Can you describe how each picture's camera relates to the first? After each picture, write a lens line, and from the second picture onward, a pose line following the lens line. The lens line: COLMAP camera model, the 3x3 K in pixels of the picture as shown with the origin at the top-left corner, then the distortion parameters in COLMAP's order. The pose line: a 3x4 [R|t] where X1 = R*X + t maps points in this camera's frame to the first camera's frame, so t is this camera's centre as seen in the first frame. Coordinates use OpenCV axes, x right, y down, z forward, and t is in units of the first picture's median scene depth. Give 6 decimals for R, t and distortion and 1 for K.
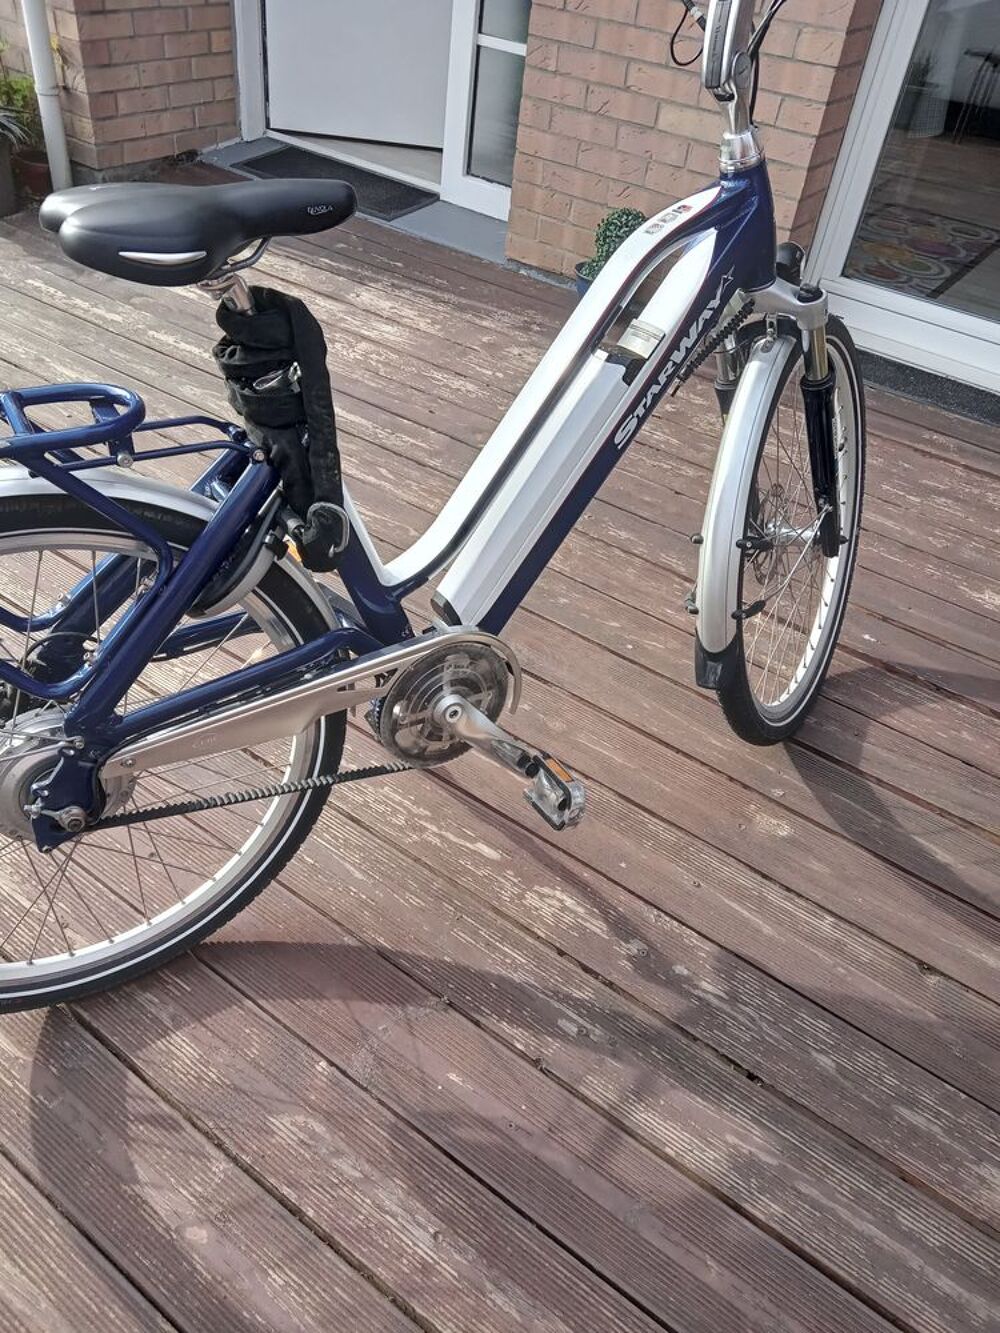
lens RADIAL K [[979.8, 0, 500.0], [0, 979.8, 666.5], [0, 0, 1]] dist [-0.002458, -0.006504]
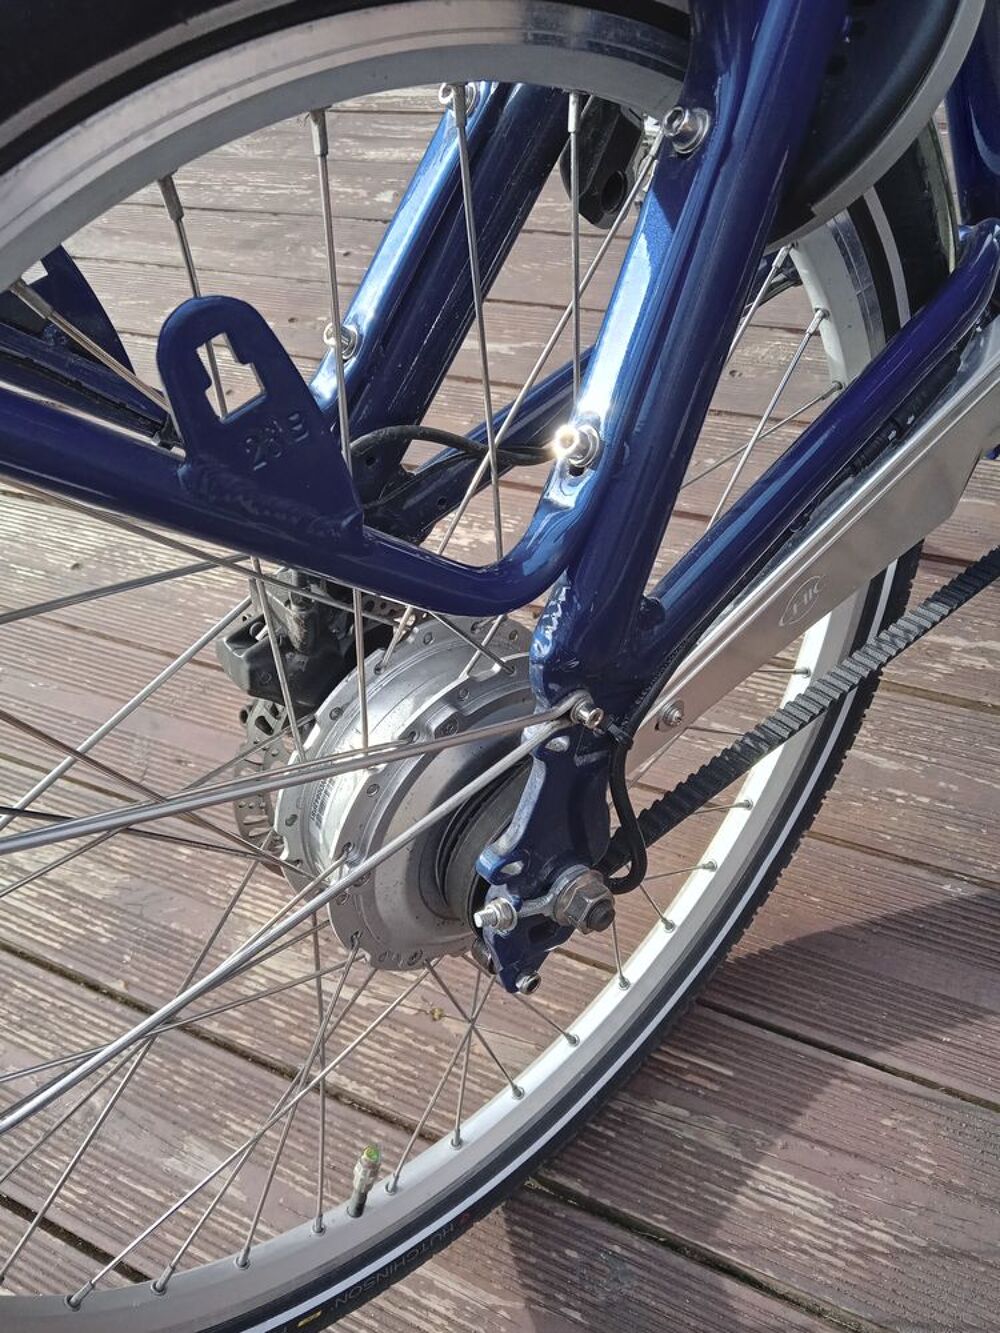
lens RADIAL K [[979.8, 0, 500.0], [0, 979.8, 666.5], [0, 0, 1]] dist [-0.002458, -0.006504]
pose [[0.951700, -0.302353, -0.053386, -0.349121], [0.307001, 0.934731, 0.178966, -0.003730], [-0.004209, -0.186712, 0.982406, 0.541002]]
